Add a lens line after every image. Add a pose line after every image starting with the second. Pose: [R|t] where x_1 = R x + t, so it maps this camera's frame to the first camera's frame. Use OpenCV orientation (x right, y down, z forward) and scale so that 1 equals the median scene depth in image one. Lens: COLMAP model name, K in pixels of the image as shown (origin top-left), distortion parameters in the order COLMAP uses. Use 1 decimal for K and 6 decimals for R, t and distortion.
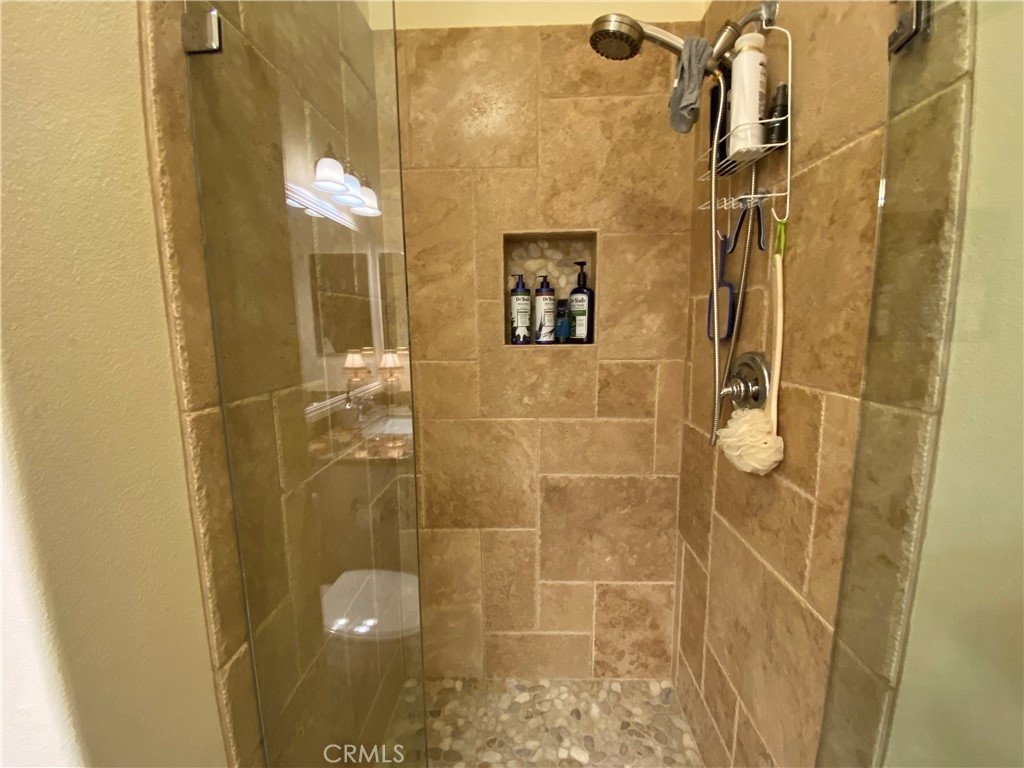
lens RADIAL K [[417.1, 0, 512.4], [0, 417.1, 386.9], [0, 0, 1]] dist [0.012967, -0.000884]
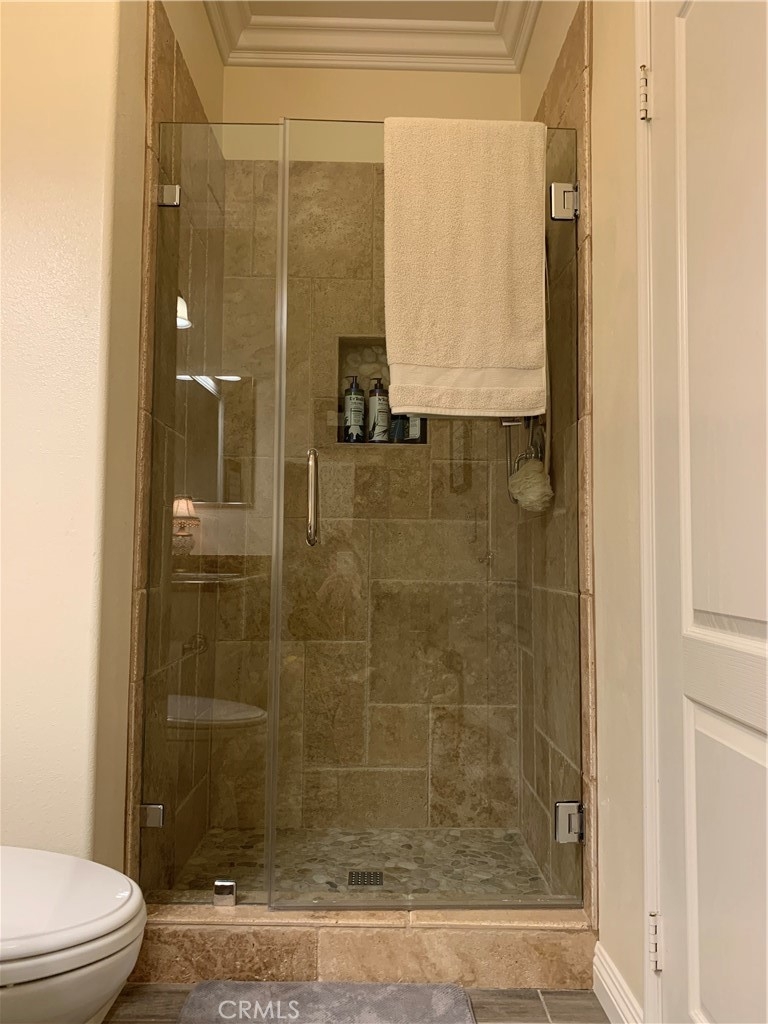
lens RADIAL K [[789.7, 0, 387.1], [0, 789.7, 509.1], [0, 0, 1]] dist [0.038308, 0.005094]
pose [[0.998326, 0.023654, 0.052781, 0.004139], [-0.012266, 0.978380, -0.206453, 0.426883], [-0.056523, 0.205459, 0.977032, -0.785693]]
